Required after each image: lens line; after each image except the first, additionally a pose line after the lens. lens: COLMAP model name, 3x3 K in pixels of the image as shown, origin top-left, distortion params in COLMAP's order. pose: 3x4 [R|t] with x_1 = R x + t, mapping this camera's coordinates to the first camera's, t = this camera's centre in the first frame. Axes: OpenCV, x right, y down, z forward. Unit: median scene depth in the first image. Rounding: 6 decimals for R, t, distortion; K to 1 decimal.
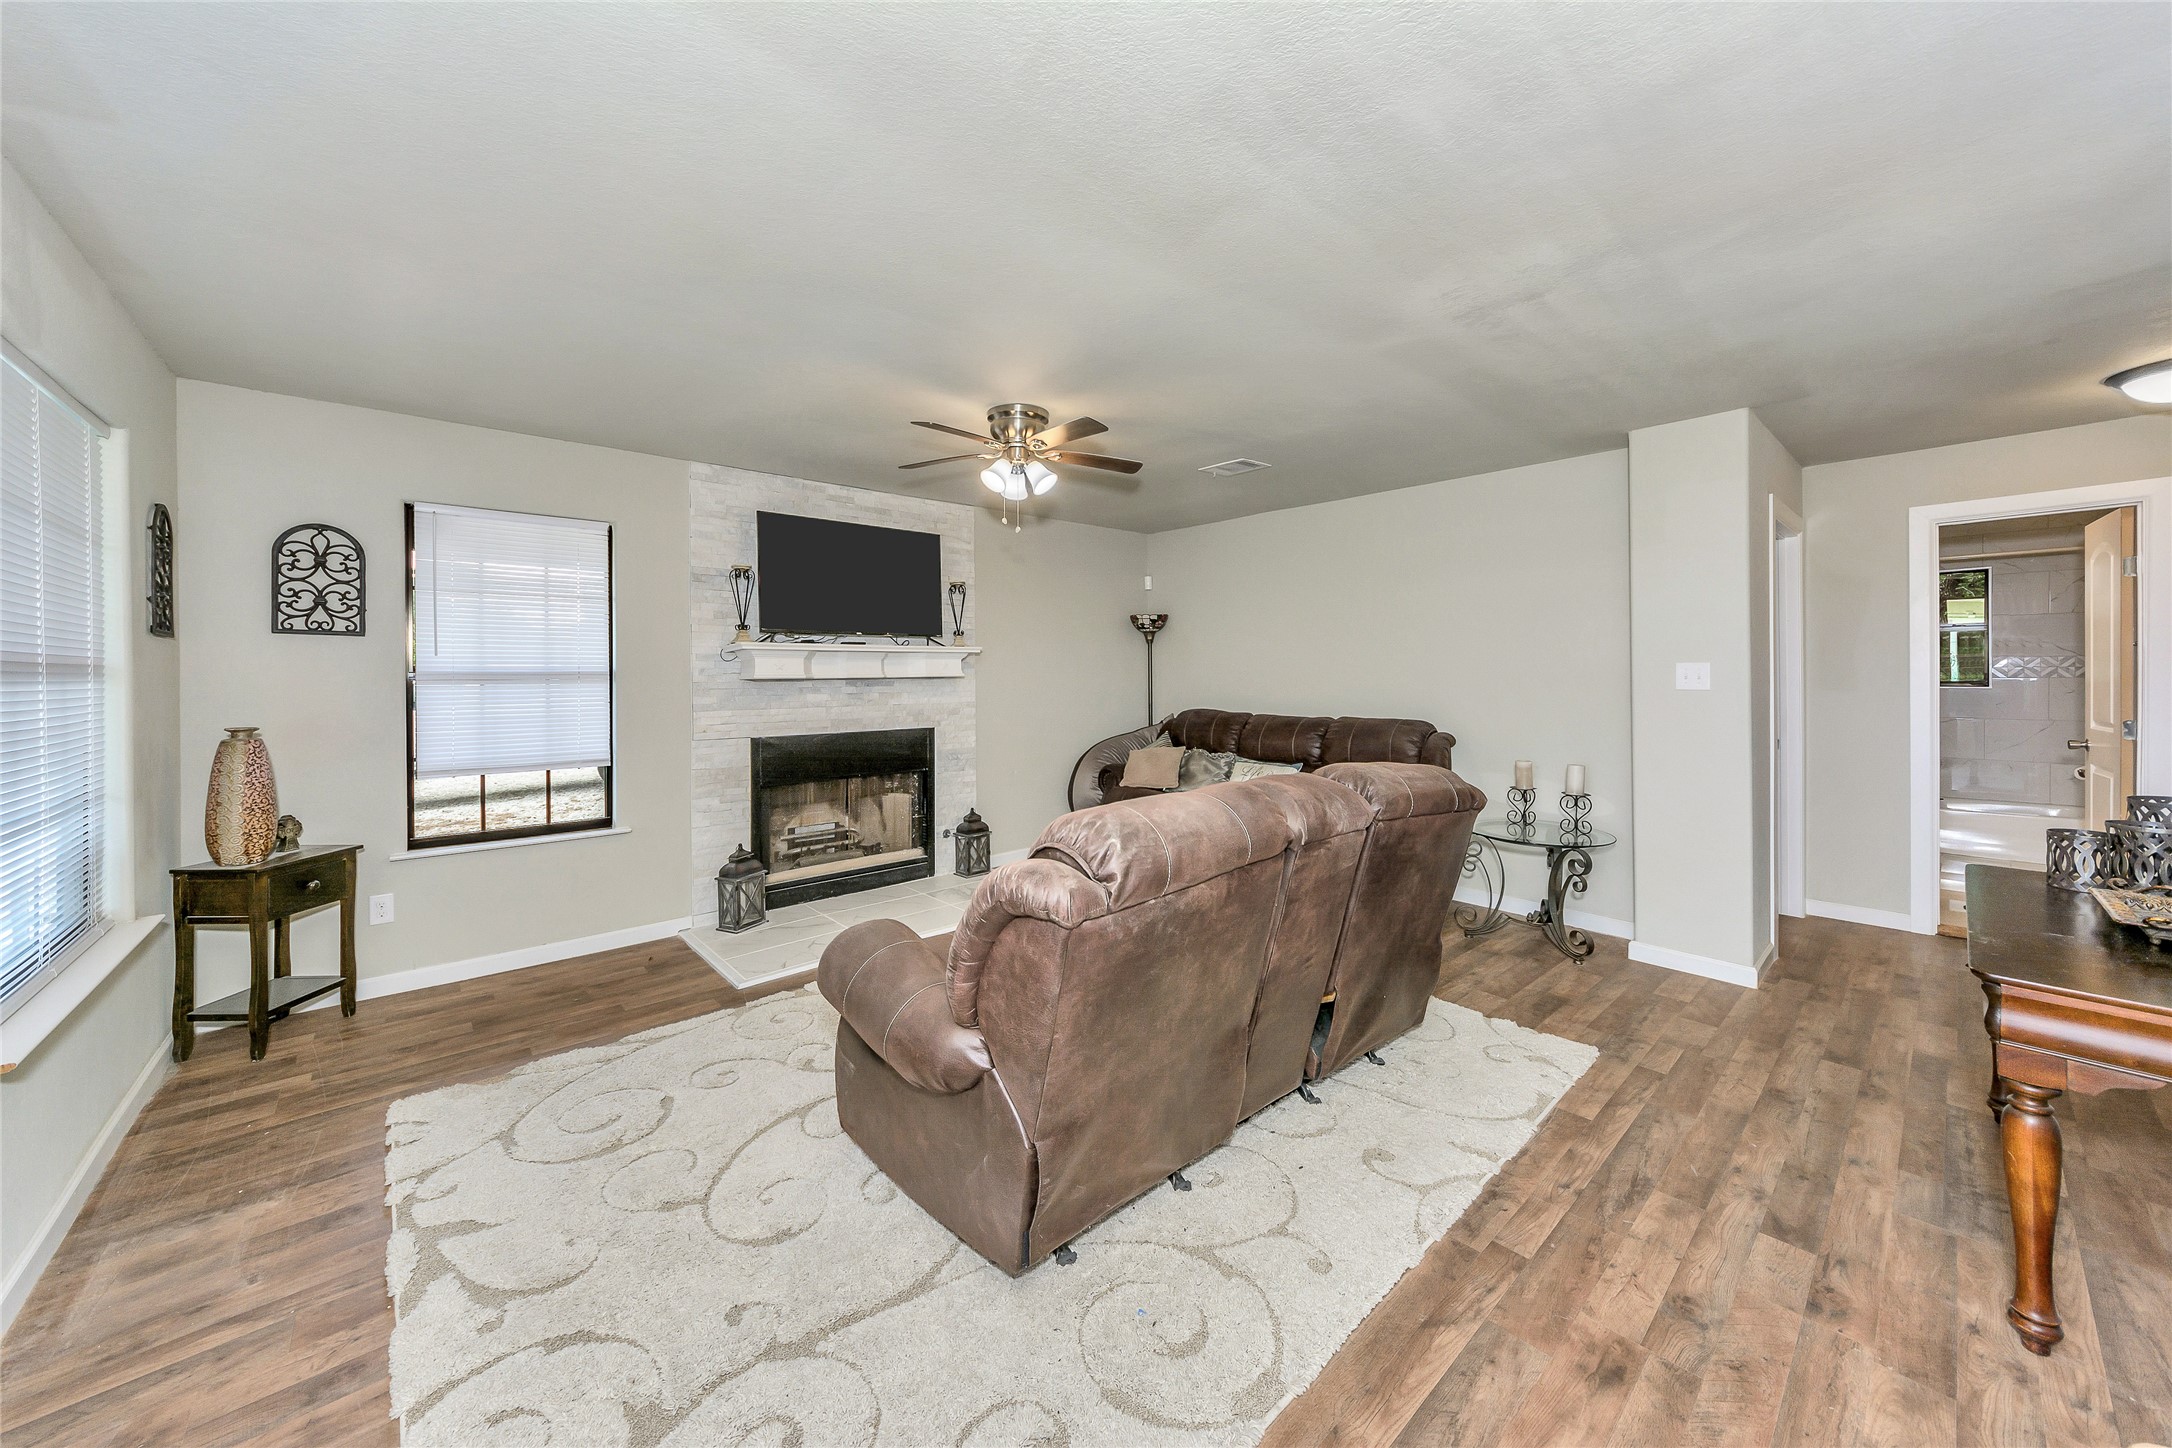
lens RADIAL K [[774.1, 0, 1085.3], [0, 774.1, 675.0], [0, 0, 1]] dist [-0.001406, 0.004127]
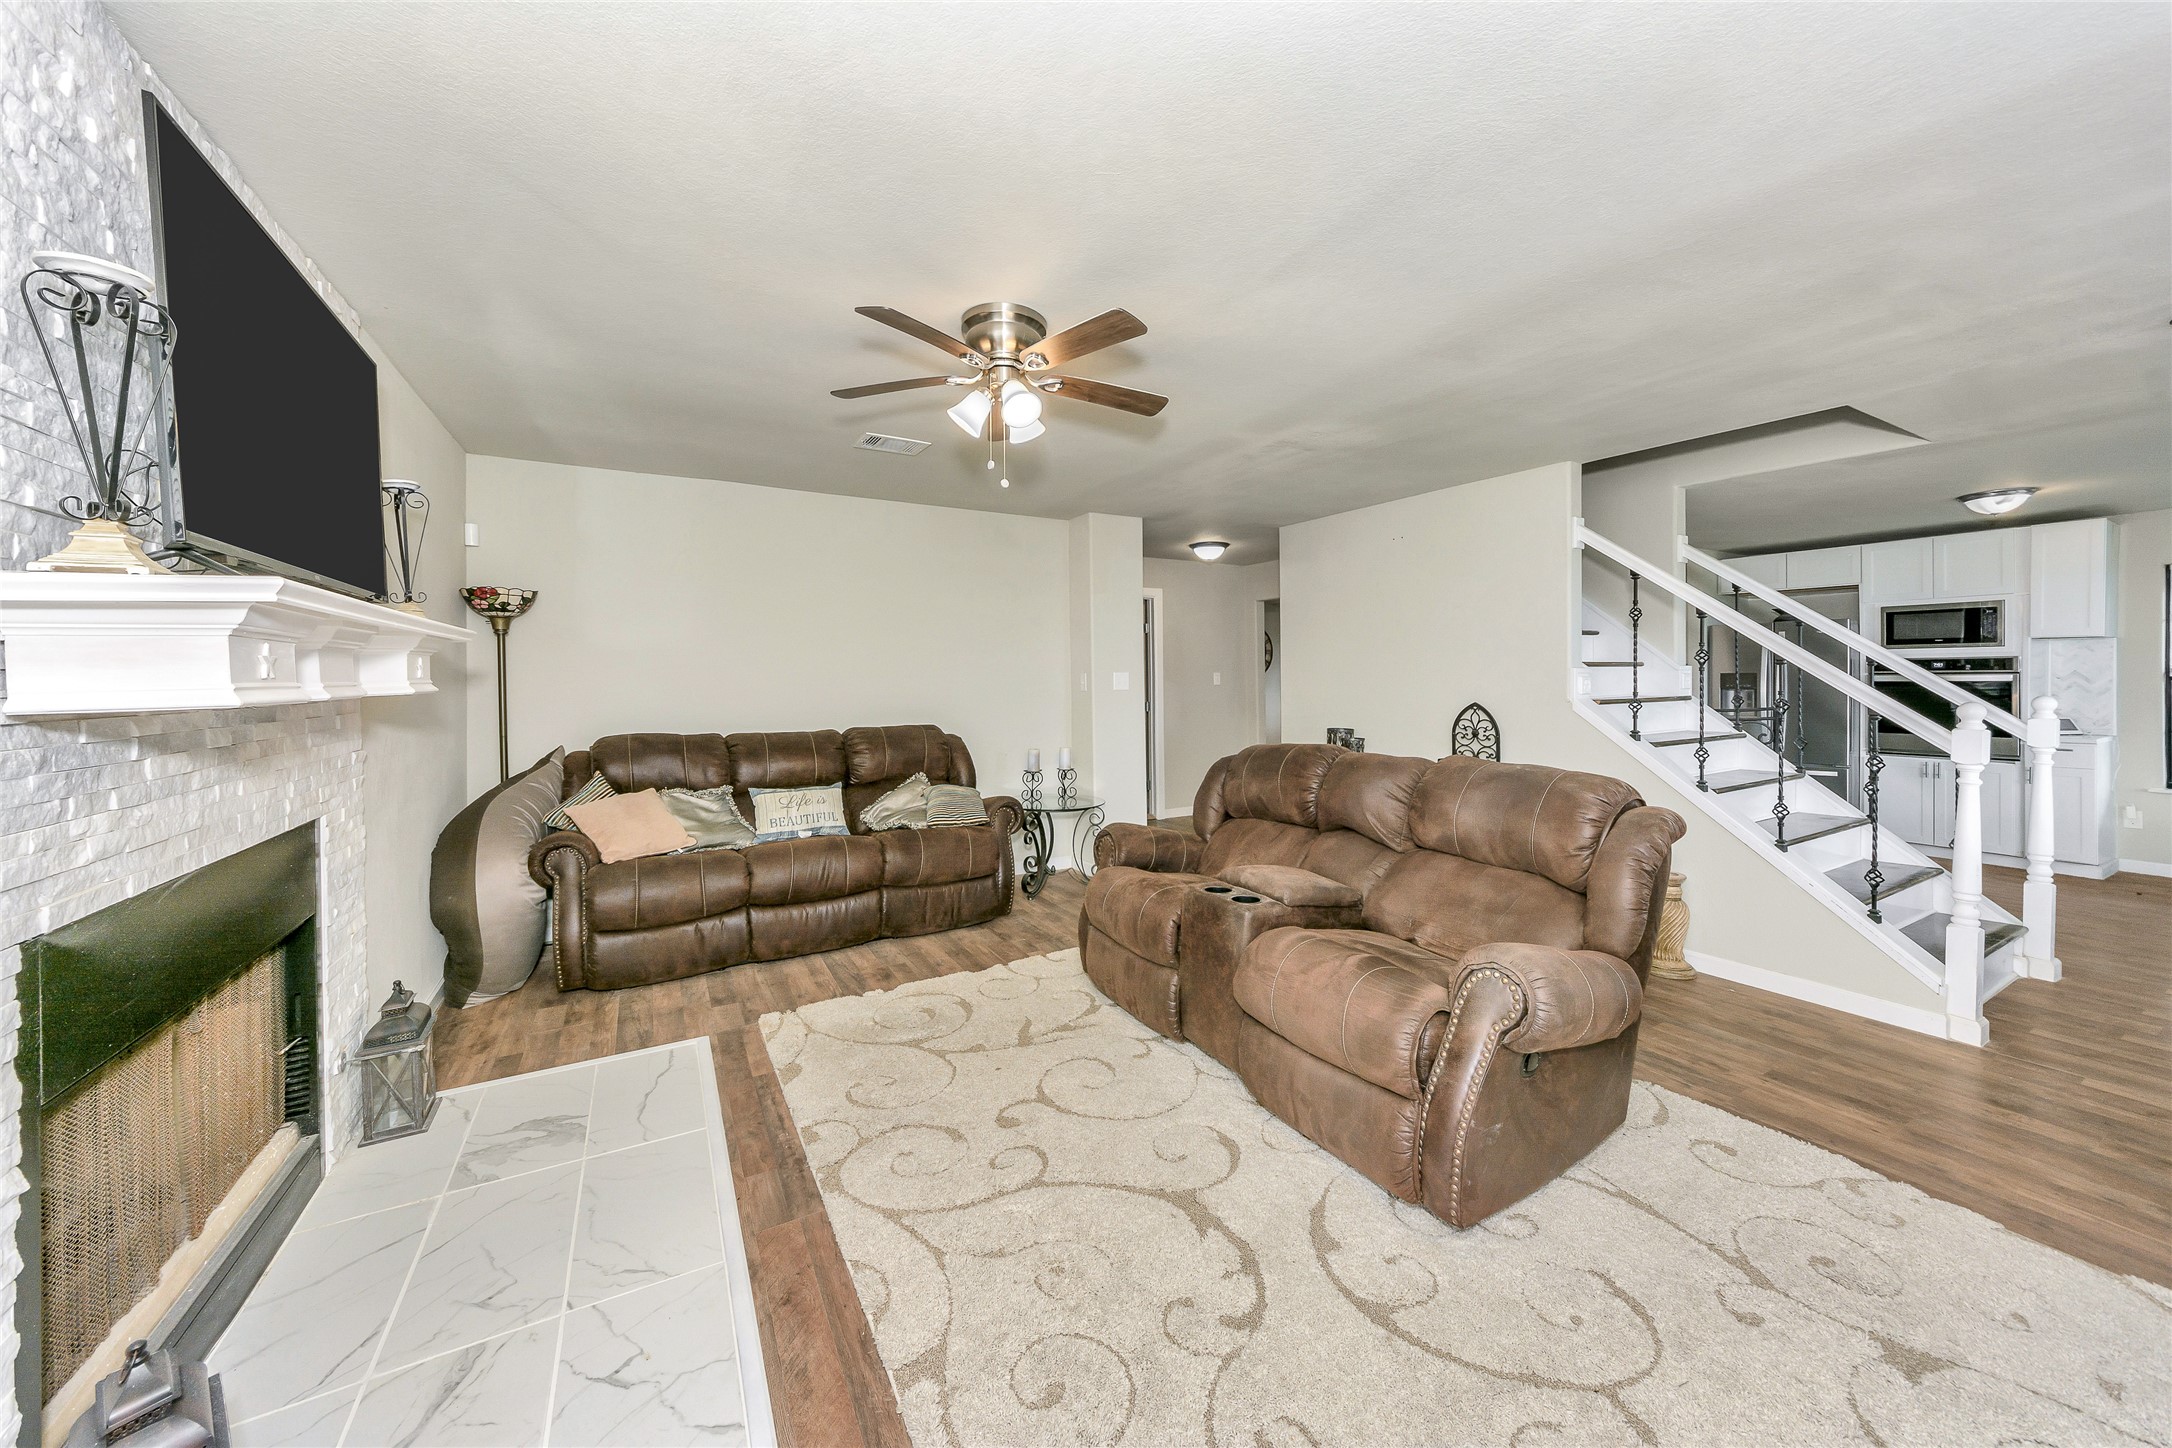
lens RADIAL K [[774.1, 0, 1083.4], [0, 774.1, 659.5], [0, 0, 1]] dist [0.008973, 0.000031]
pose [[0.207307, 0.024271, 0.977975, -0.861399], [0.007566, 0.999623, -0.026412, -0.004081], [-0.978247, 0.012875, 0.207045, 0.848916]]
